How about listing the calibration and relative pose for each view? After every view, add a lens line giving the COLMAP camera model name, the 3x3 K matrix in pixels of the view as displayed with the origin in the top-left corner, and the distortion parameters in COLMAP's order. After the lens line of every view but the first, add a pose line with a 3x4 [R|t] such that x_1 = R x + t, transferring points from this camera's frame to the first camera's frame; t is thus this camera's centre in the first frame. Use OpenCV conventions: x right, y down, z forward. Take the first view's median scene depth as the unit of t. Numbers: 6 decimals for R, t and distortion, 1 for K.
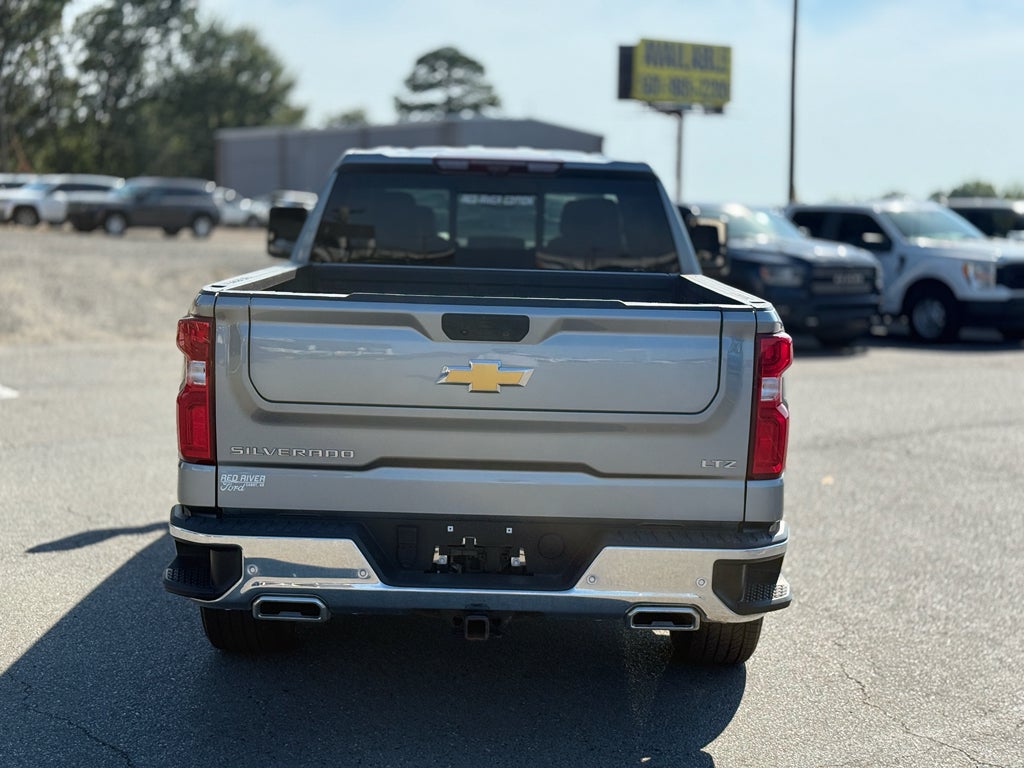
lens RADIAL K [[1409.1, 0, 512.0], [0, 1409.1, 384.0], [0, 0, 1]] dist [0.209707, -0.457303]
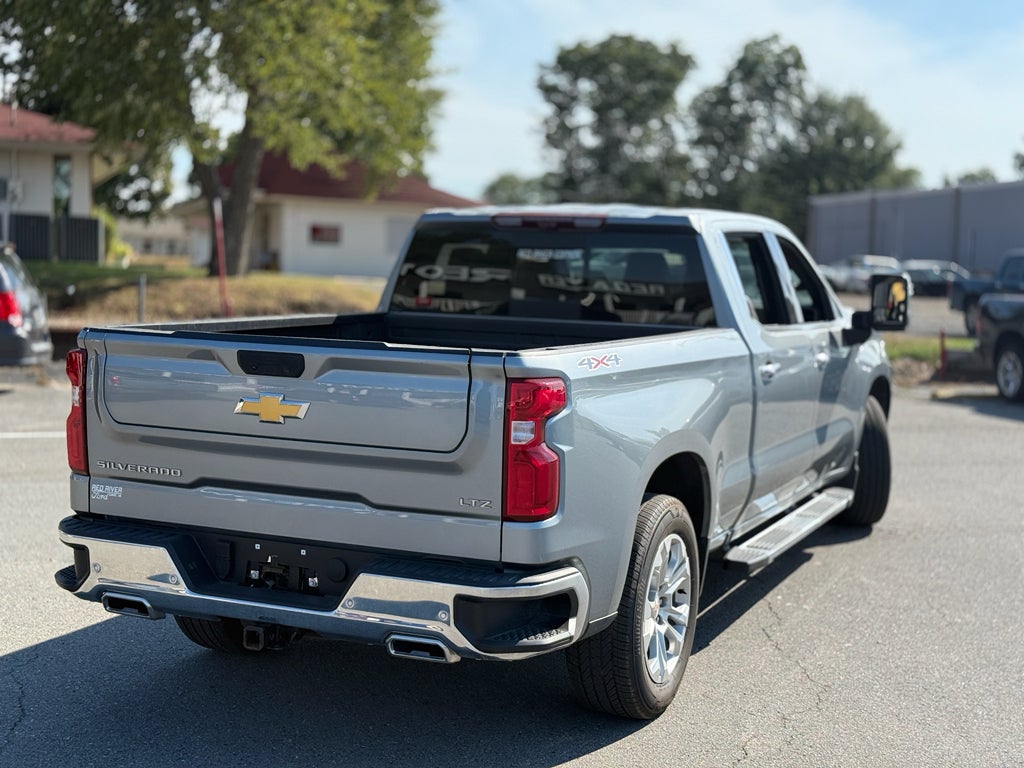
lens RADIAL K [[1409.1, 0, 512.0], [0, 1409.1, 384.0], [0, 0, 1]] dist [0.209707, -0.457303]
pose [[0.907409, 0.031222, -0.419088, 0.405515], [-0.050427, 0.998120, -0.034827, 0.003119], [0.417213, 0.052735, 0.907278, 0.048444]]
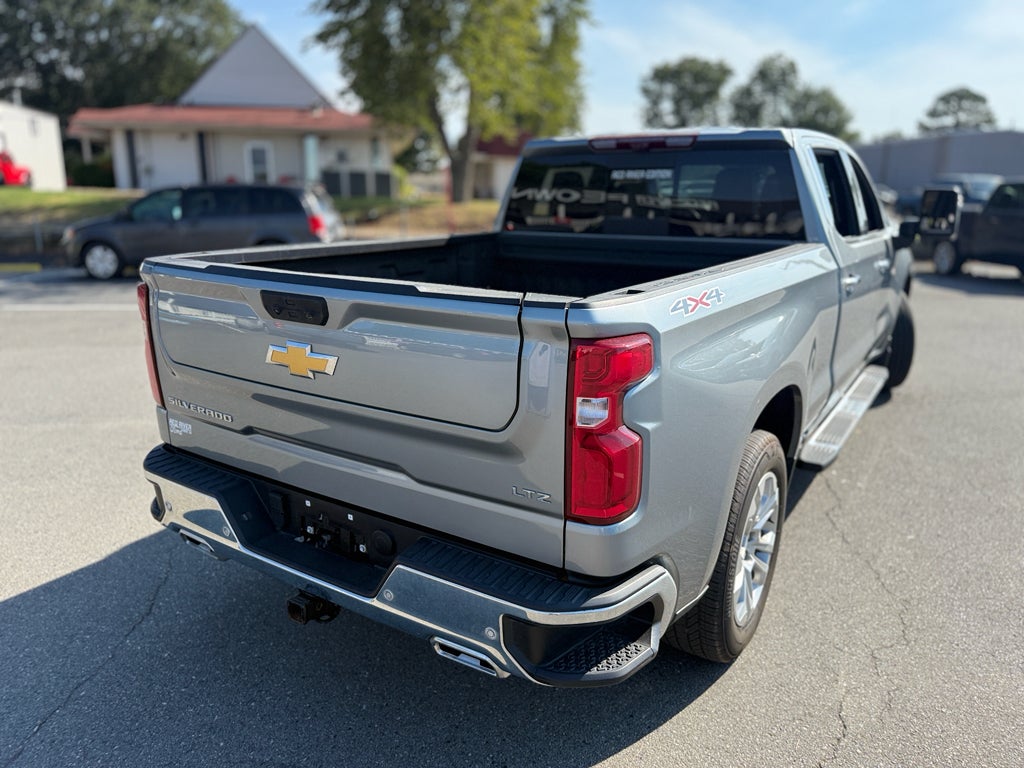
lens RADIAL K [[717.0, 0, 512.0], [0, 717.0, 384.0], [0, 0, 1]] dist [0.071394, -0.120719]
pose [[0.833732, 0.117307, -0.539564, 0.236000], [-0.045839, 0.988504, 0.144081, -0.042830], [0.550263, -0.095392, 0.829525, 0.448520]]
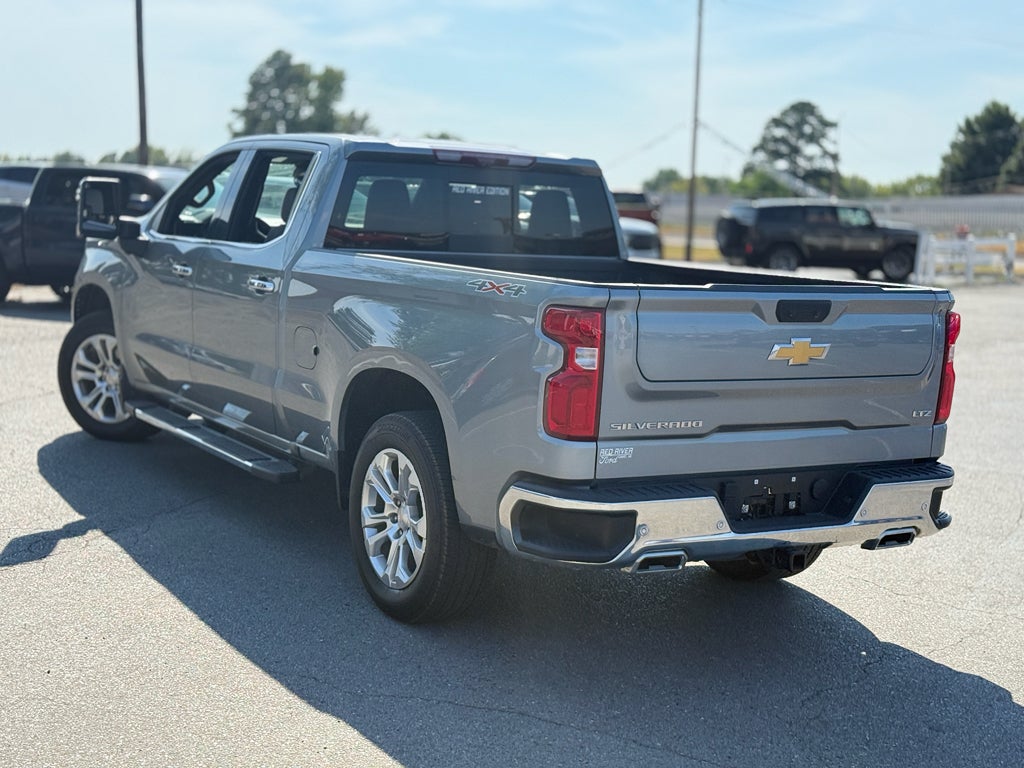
lens RADIAL K [[1409.1, 0, 512.0], [0, 1409.1, 384.0], [0, 0, 1]] dist [0.209707, -0.457303]
pose [[0.848611, -0.049287, 0.526716, -0.568136], [0.036574, 0.998734, 0.034530, -0.018762], [-0.527752, -0.010038, 0.849339, 0.069339]]
